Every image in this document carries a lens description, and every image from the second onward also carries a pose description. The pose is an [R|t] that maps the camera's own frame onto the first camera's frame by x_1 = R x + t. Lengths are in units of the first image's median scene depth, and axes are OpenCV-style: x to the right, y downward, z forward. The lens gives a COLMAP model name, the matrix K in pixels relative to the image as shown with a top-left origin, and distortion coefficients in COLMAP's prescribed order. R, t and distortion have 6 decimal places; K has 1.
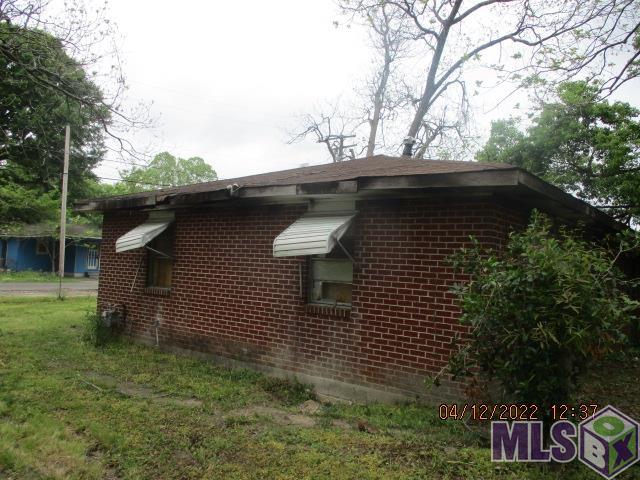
lens RADIAL K [[505.6, 0, 315.8], [0, 505.6, 243.4], [0, 0, 1]] dist [-0.043581, 0.001945]
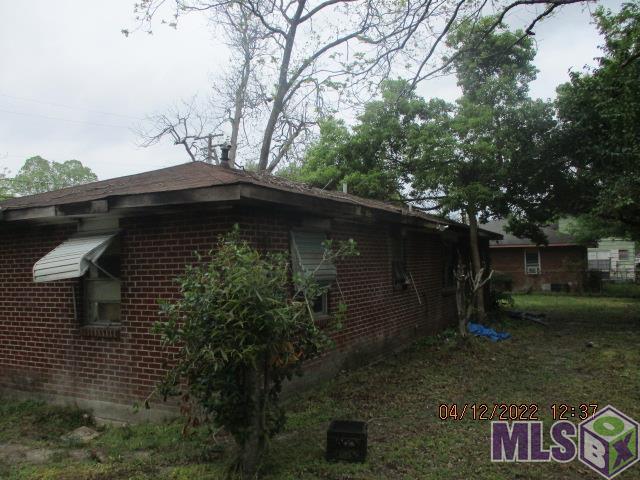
lens RADIAL K [[505.6, 0, 316.4], [0, 505.6, 239.6], [0, 0, 1]] dist [-0.043581, 0.001945]
pose [[0.978747, -0.072423, 0.191857, 0.130687], [0.071486, 0.997372, 0.011812, -0.013456], [-0.192208, 0.002154, 0.981352, -0.015228]]
